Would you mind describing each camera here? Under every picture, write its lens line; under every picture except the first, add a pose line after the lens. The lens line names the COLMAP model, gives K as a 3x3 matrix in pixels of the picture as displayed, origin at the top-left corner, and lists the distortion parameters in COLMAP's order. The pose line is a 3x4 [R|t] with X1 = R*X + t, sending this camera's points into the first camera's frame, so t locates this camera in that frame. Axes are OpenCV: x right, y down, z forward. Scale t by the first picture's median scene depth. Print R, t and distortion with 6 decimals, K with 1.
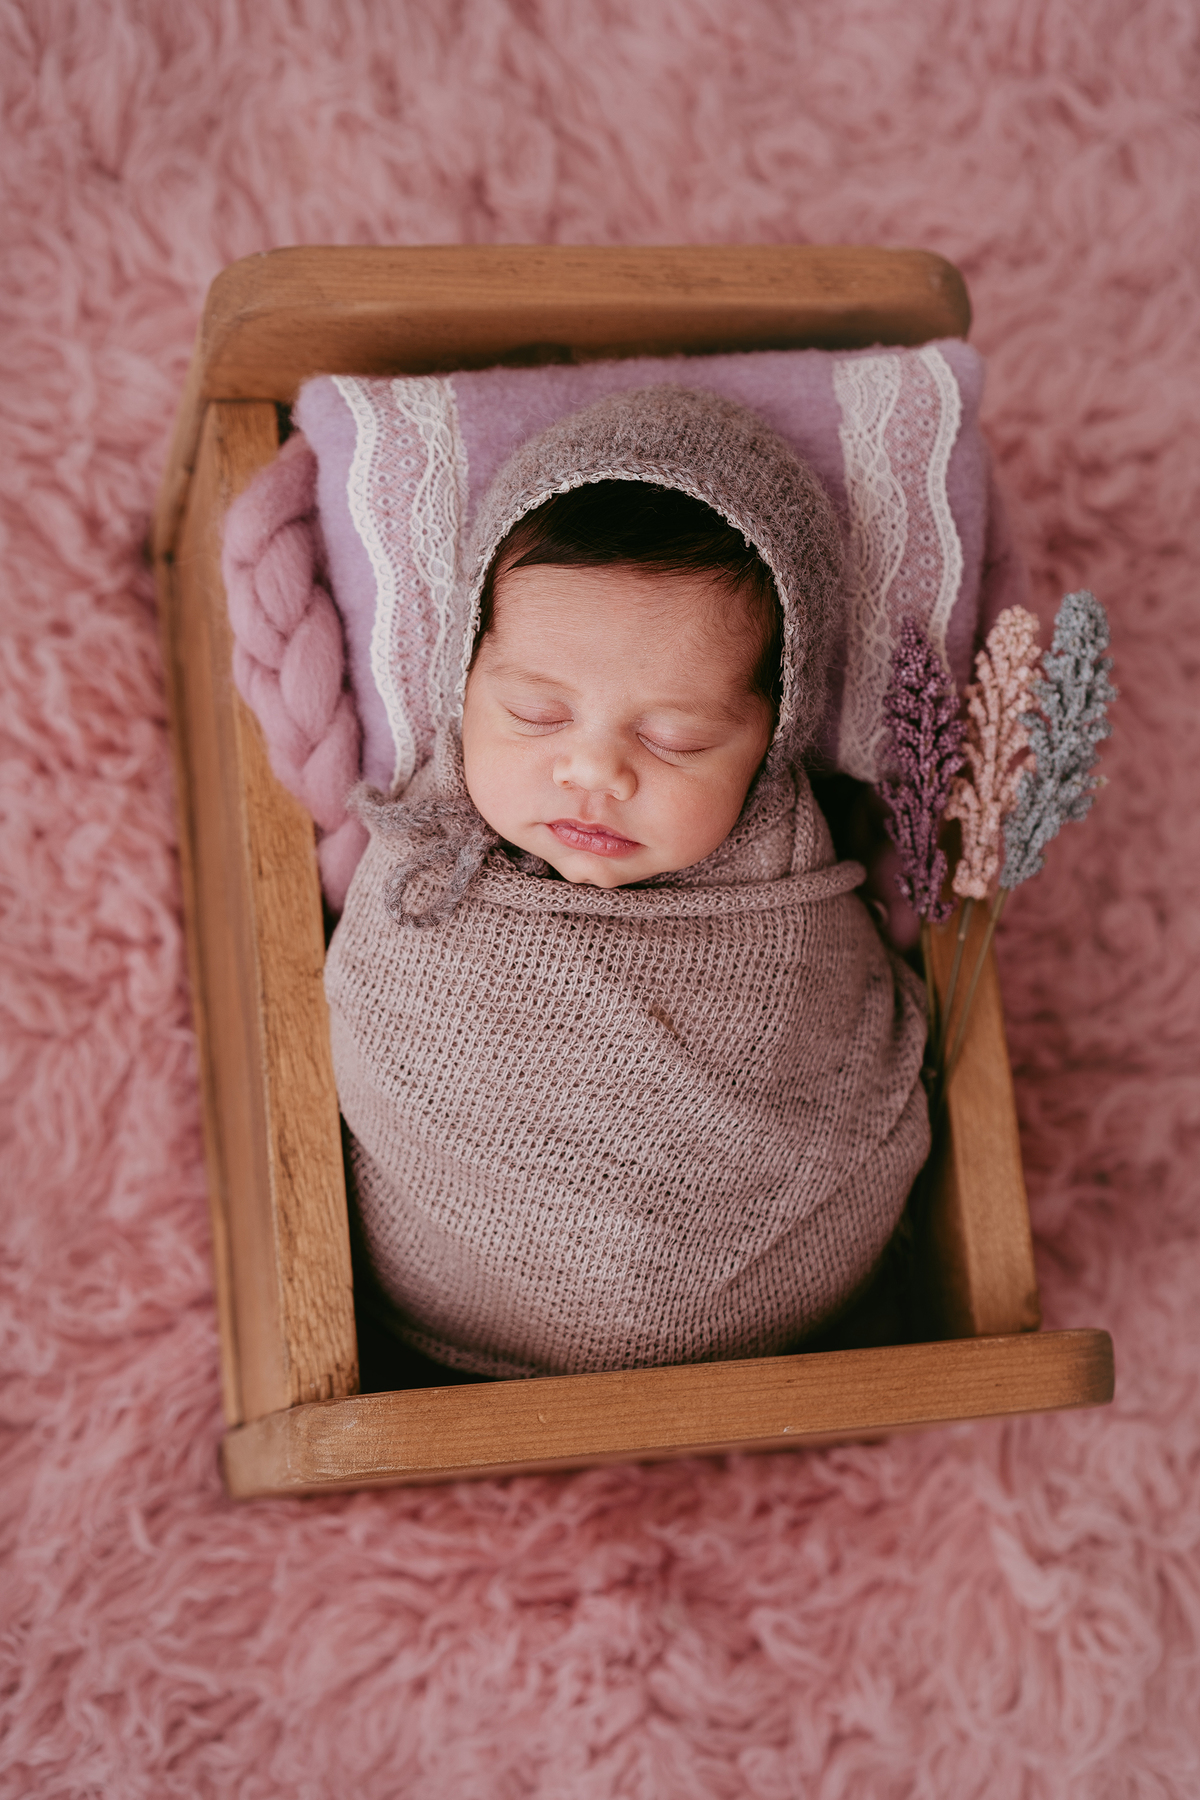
lens RADIAL K [[2896.9, 0, 600.0], [0, 2896.9, 900.0], [0, 0, 1]] dist [-0.040288, -0.091321]
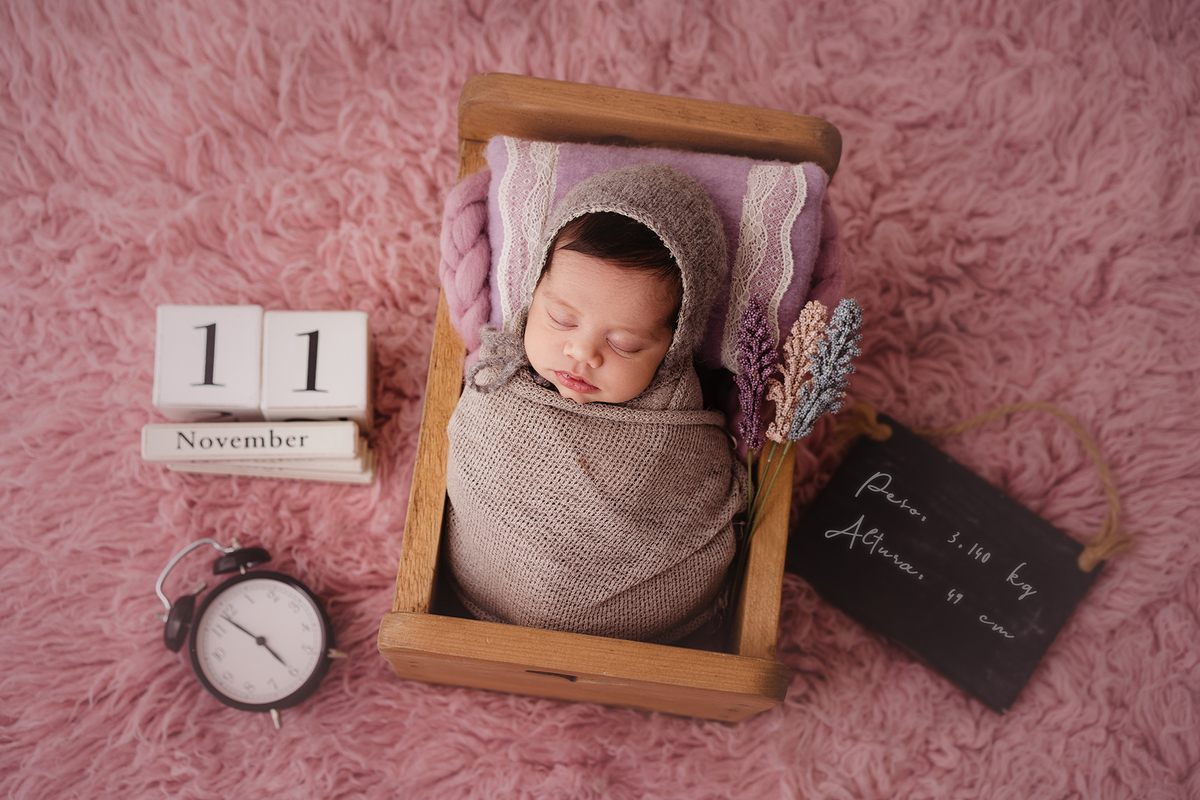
lens RADIAL K [[1931.3, 0, 600.0], [0, 1931.3, 400.0], [0, 0, 1]] dist [-0.040288, -0.091321]
pose [[0.956785, 0.176797, -0.230879, 0.285995], [-0.184078, 0.982859, -0.010206, 0.006490], [0.225117, 0.052264, 0.972929, -0.282912]]
